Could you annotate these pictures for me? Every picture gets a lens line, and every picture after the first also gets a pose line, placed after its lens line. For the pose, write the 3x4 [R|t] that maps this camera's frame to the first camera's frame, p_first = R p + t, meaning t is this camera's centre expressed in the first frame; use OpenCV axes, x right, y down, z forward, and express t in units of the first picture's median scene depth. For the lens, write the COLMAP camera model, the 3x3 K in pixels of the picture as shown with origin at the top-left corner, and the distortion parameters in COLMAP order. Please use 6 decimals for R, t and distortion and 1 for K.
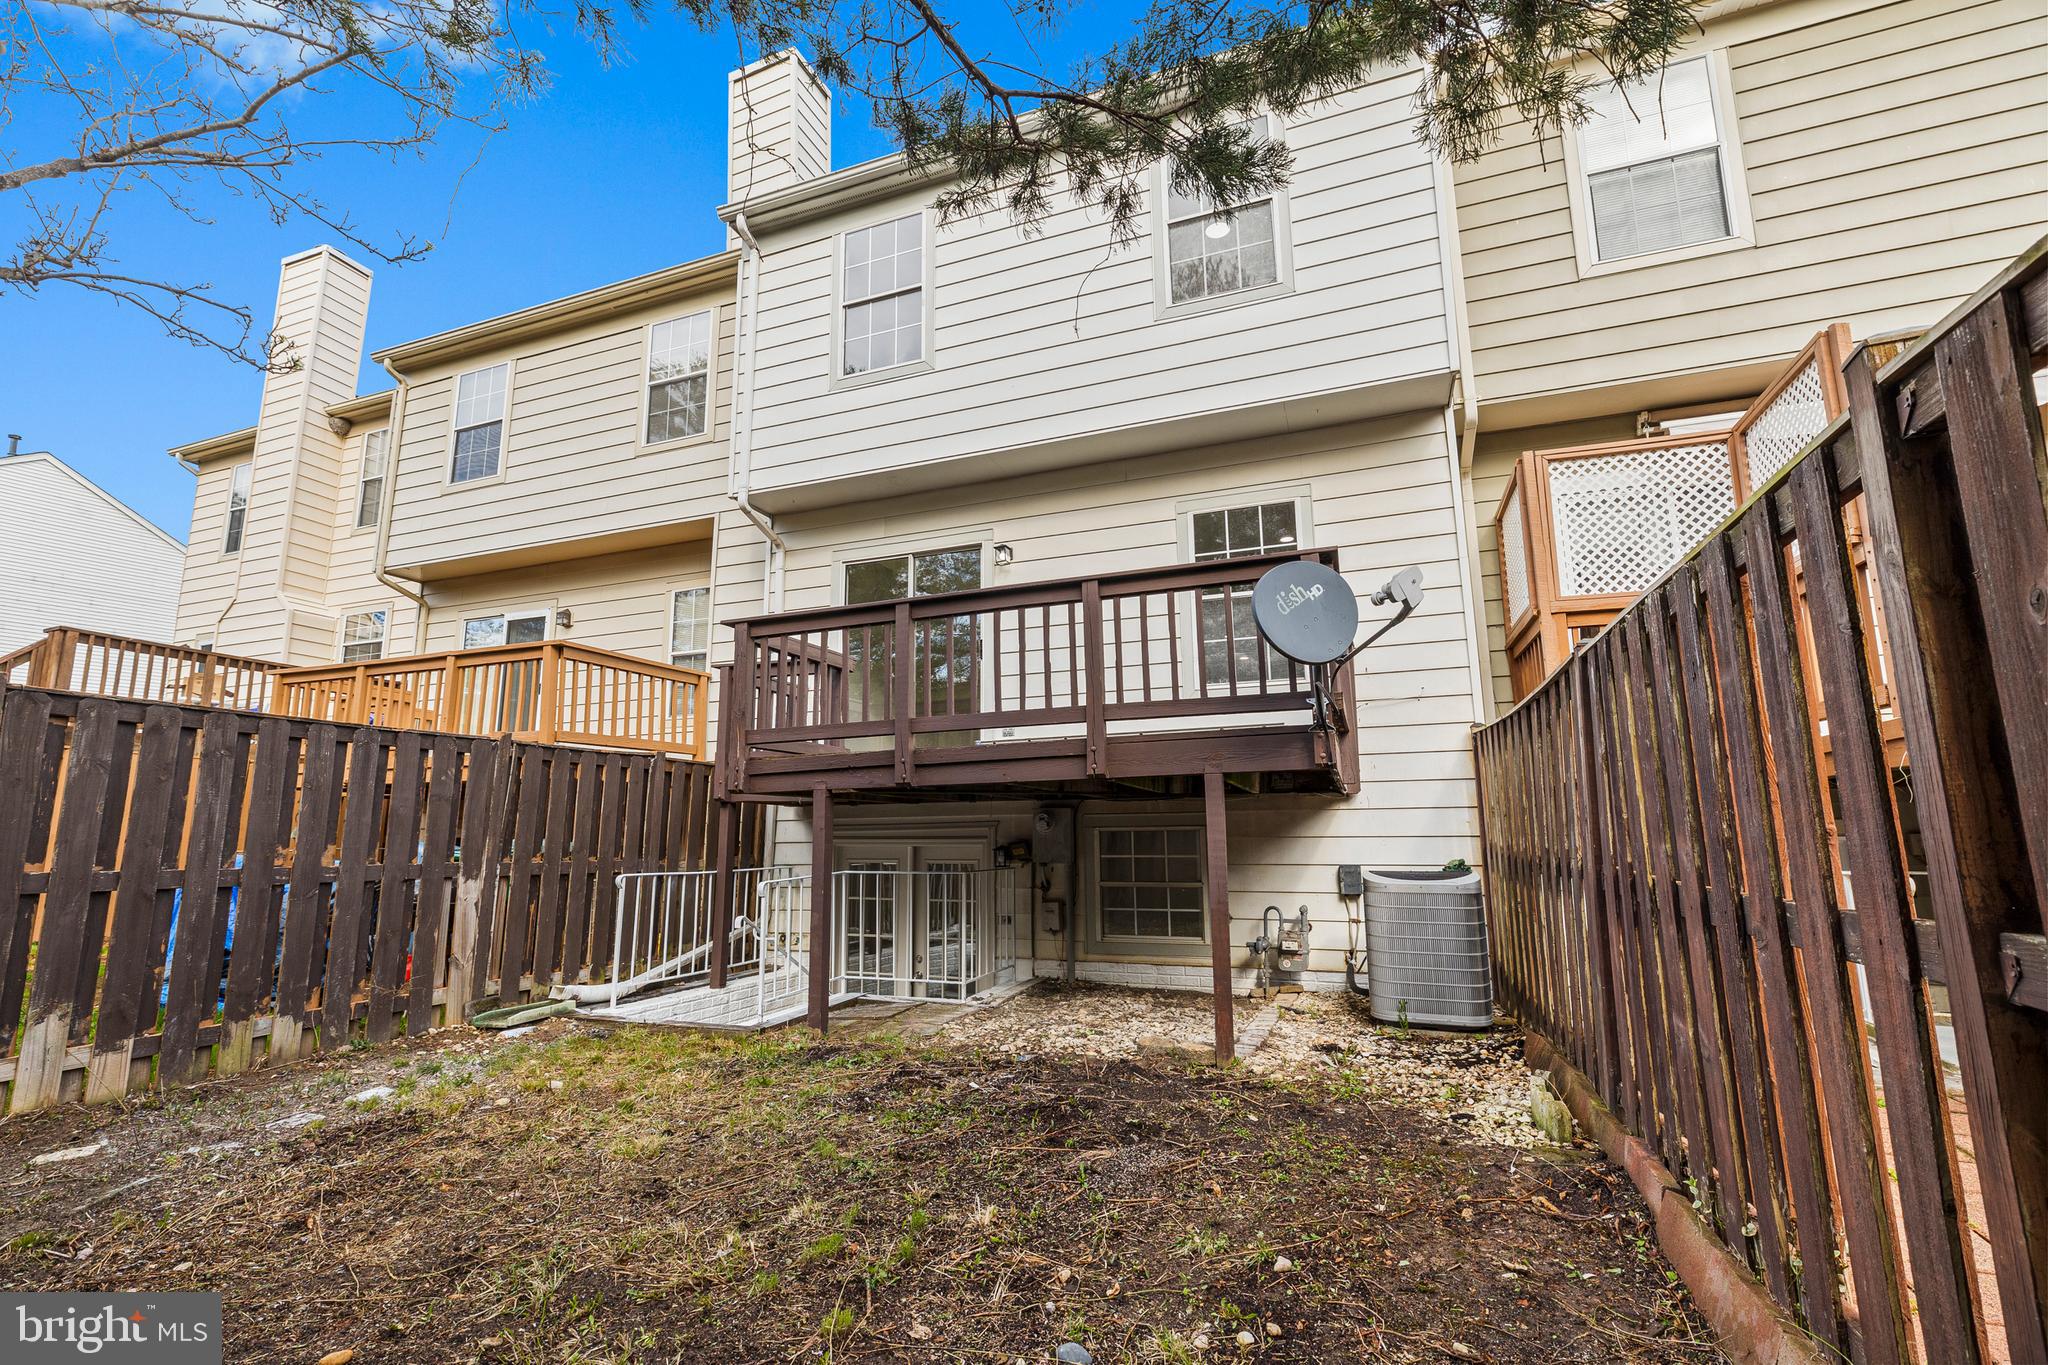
lens RADIAL K [[936.9, 0, 1007.4], [0, 936.9, 678.5], [0, 0, 1]] dist [0.002860, 0.000856]
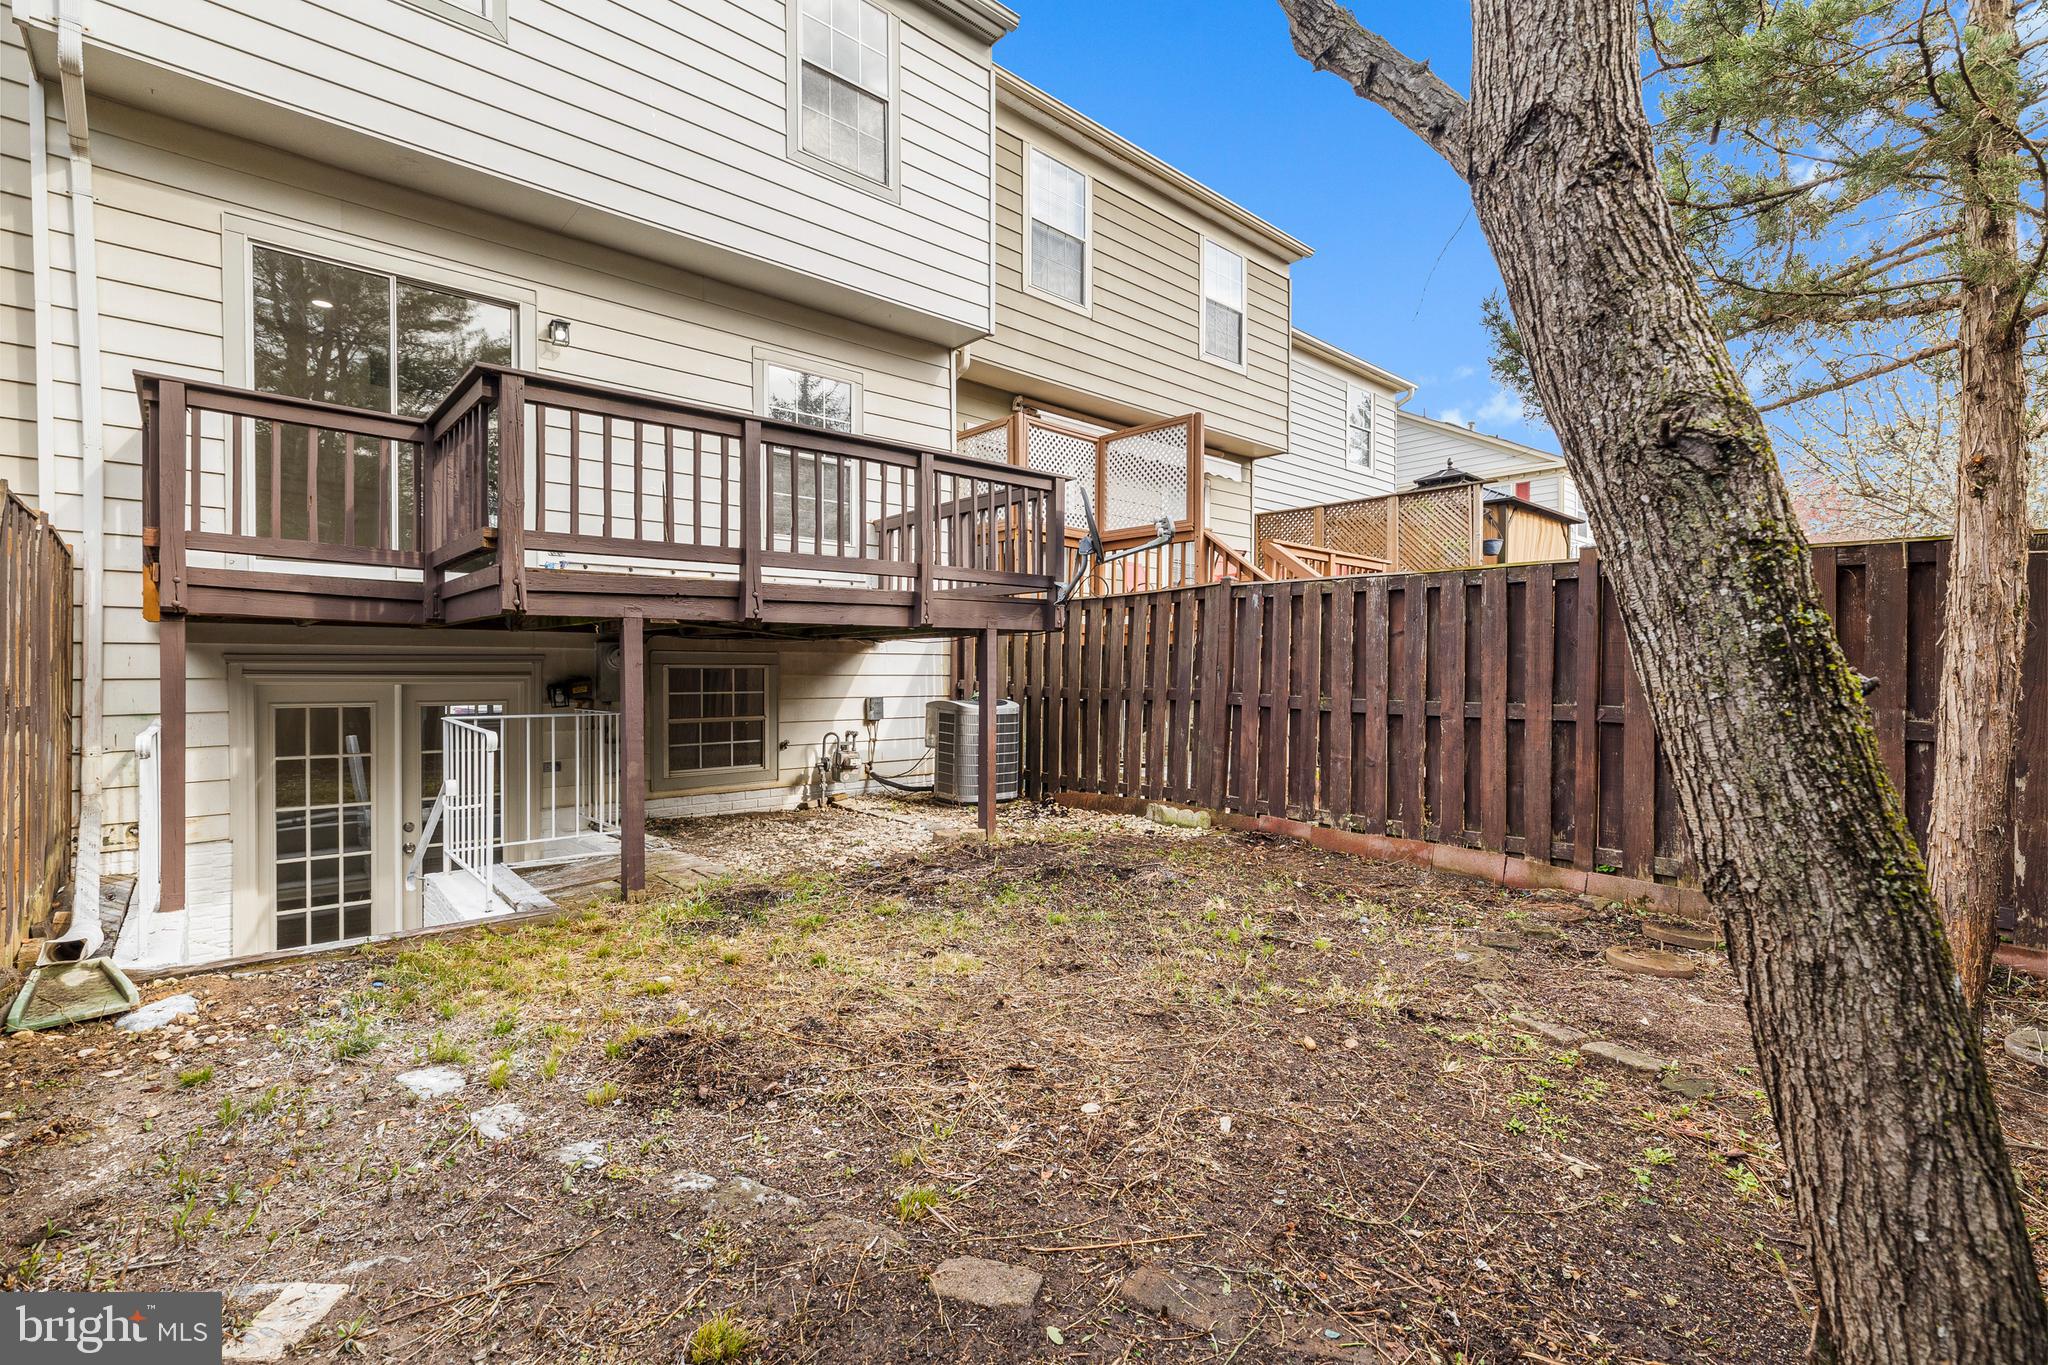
lens RADIAL K [[939.4, 0, 1032.2], [0, 939.4, 690.8], [0, 0, 1]] dist [0.002951, 0.001383]
pose [[0.428006, -0.009849, 0.903722, -0.645664], [-0.157915, 0.983743, 0.085510, 0.045349], [-0.889873, -0.179310, 0.419493, 0.262694]]
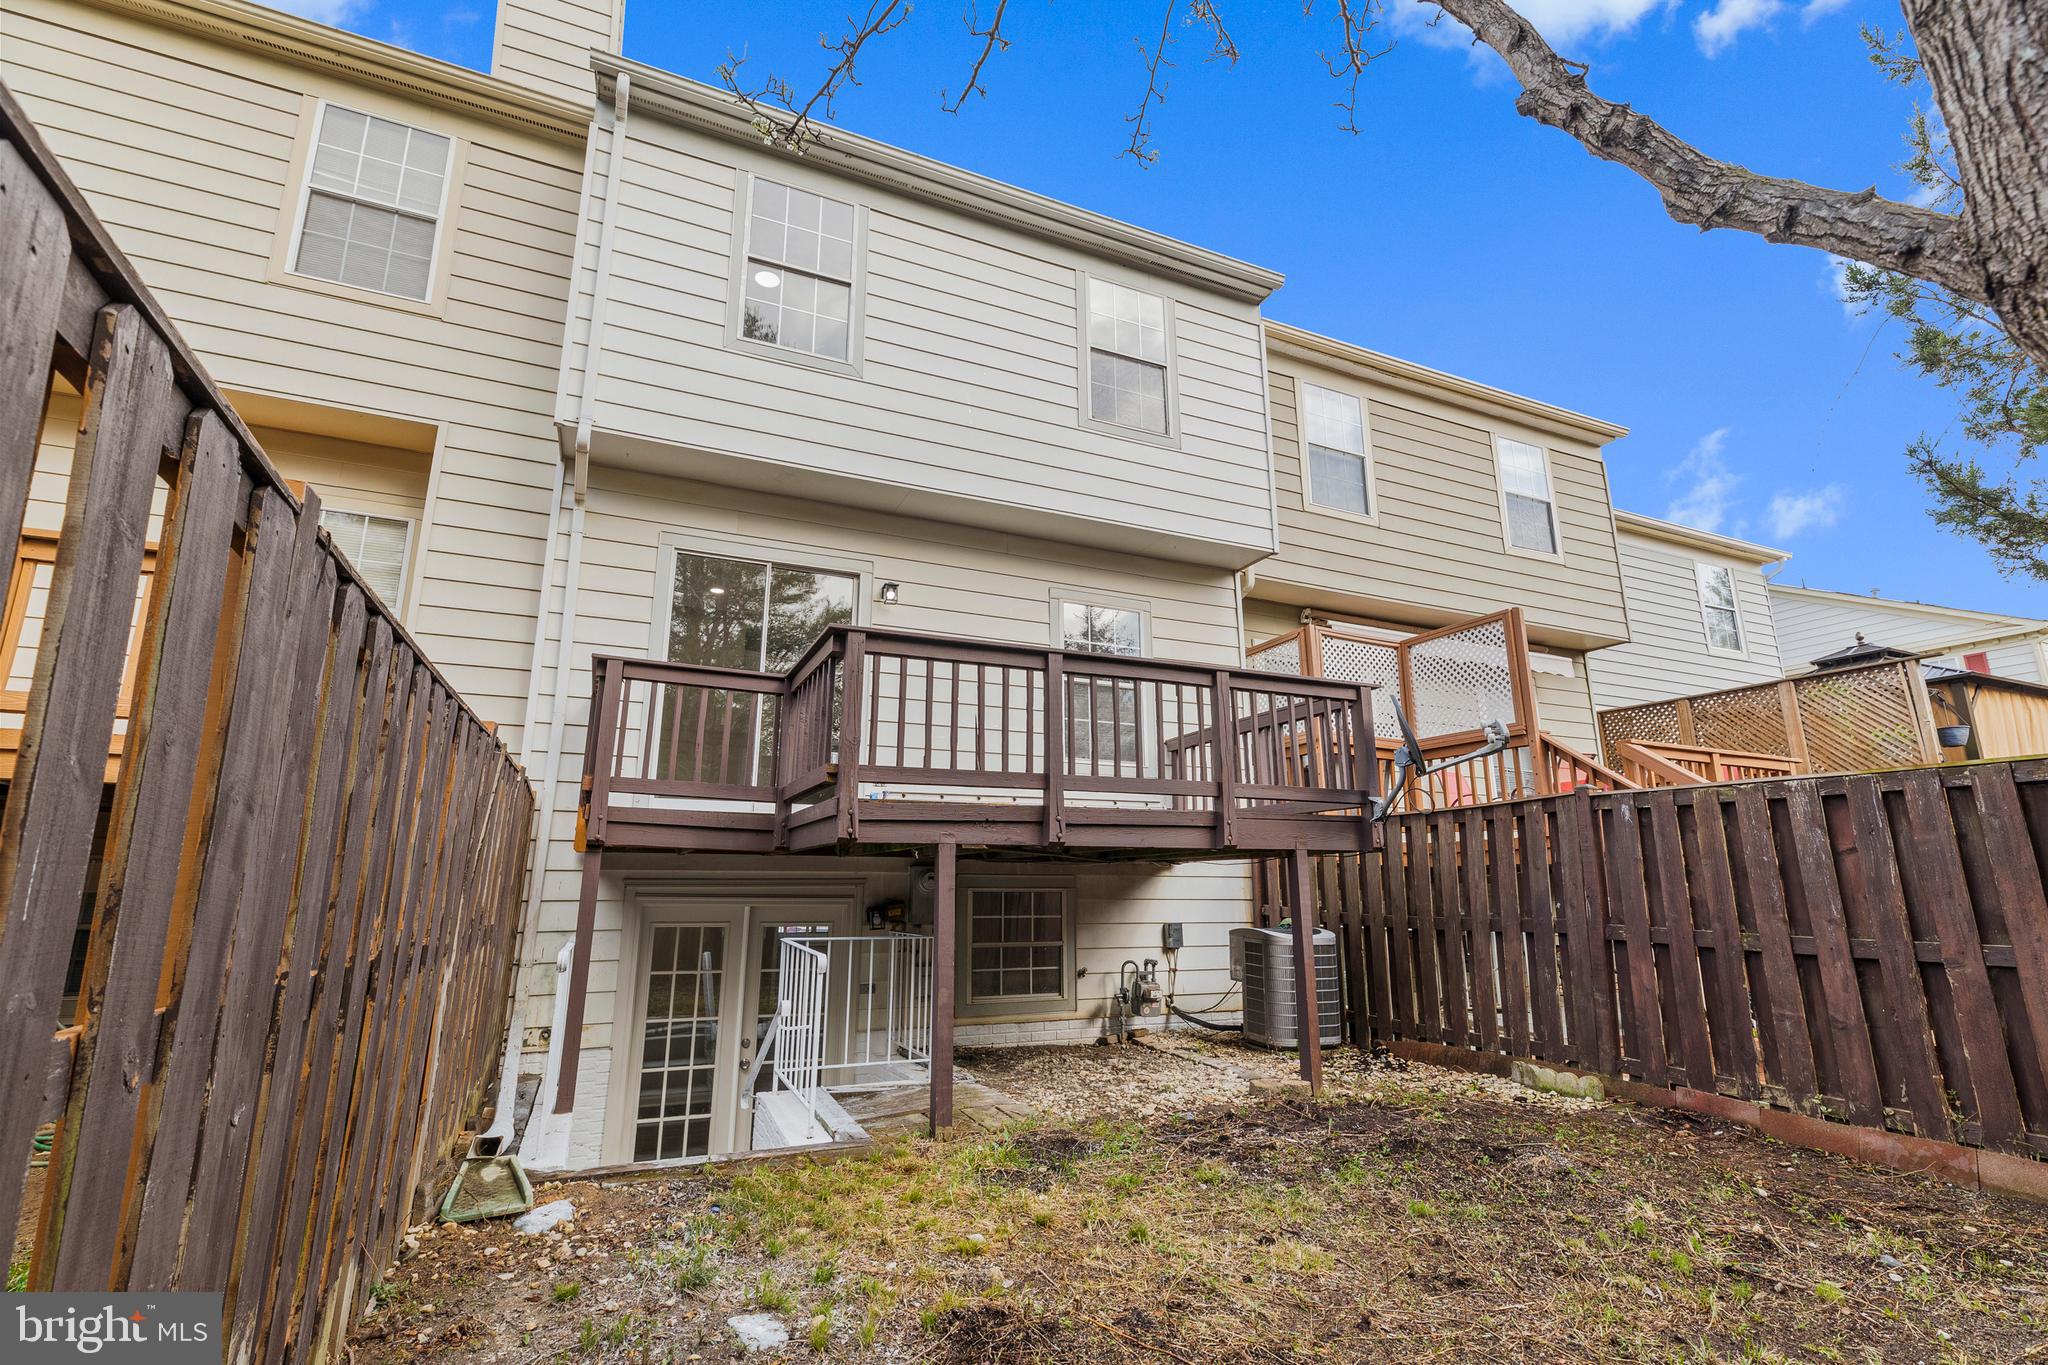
lens RADIAL K [[938.8, 0, 998.2], [0, 938.8, 672.2], [0, 0, 1]] dist [0.004508, 0.000241]
pose [[0.699040, 0.173661, 0.693675, -0.644094], [-0.131139, 0.984744, -0.114378, 0.045533], [-0.702955, -0.011013, 0.711149, 0.282163]]
